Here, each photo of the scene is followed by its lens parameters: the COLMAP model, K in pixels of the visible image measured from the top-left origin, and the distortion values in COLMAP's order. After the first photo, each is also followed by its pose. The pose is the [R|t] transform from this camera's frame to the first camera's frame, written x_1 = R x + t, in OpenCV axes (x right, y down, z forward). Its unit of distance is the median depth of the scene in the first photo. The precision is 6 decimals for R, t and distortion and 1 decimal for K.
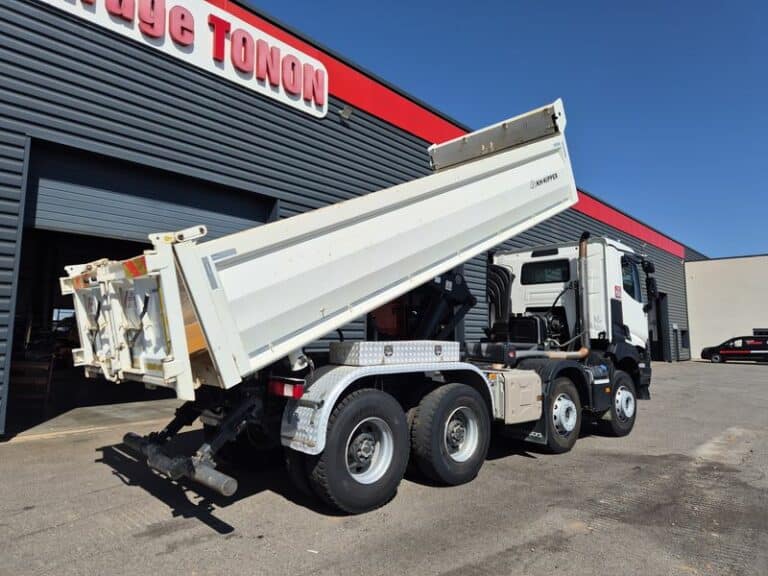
lens RADIAL K [[504.5, 0, 384.0], [0, 504.5, 288.0], [0, 0, 1]] dist [0.078155, -0.066024]
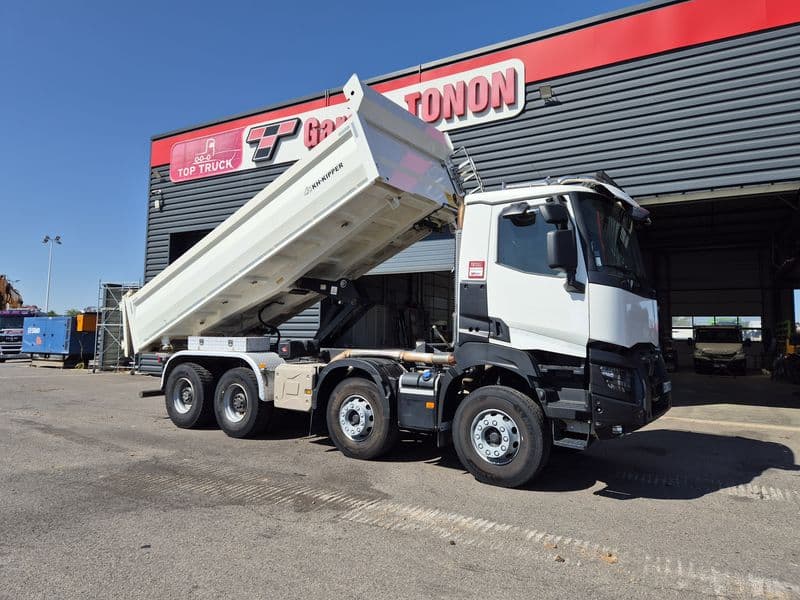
lens RADIAL K [[531.5, 0, 403.0], [0, 531.5, 302.7], [0, 0, 1]] dist [0.072747, -0.062584]
pose [[0.222333, -0.065364, -0.972777, 1.608143], [0.079073, 0.995672, -0.048829, 0.112662], [0.971759, -0.066064, 0.226540, 1.062791]]
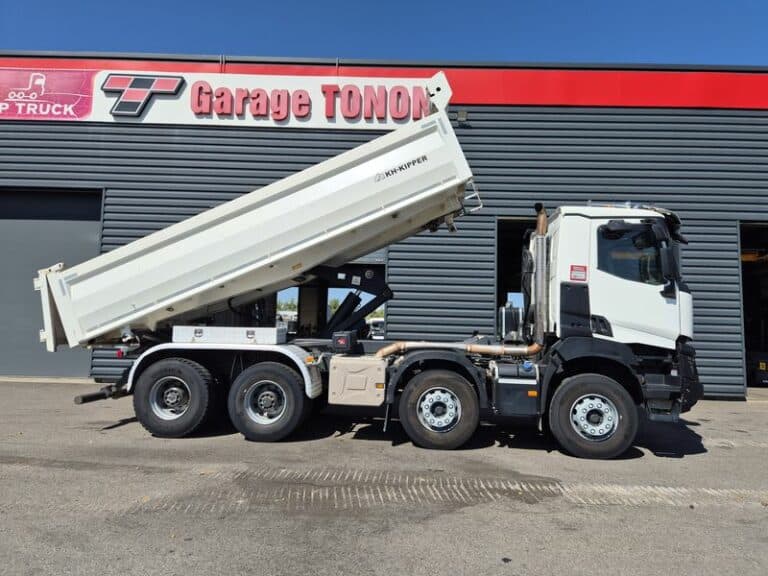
lens RADIAL K [[510.2, 0, 386.9], [0, 510.2, 290.6], [0, 0, 1]] dist [0.072747, -0.062584]
pose [[0.668089, -0.047913, -0.742537, 1.210969], [0.049215, 0.998585, -0.020155, 0.051940], [0.742452, -0.023079, 0.669502, 0.366544]]
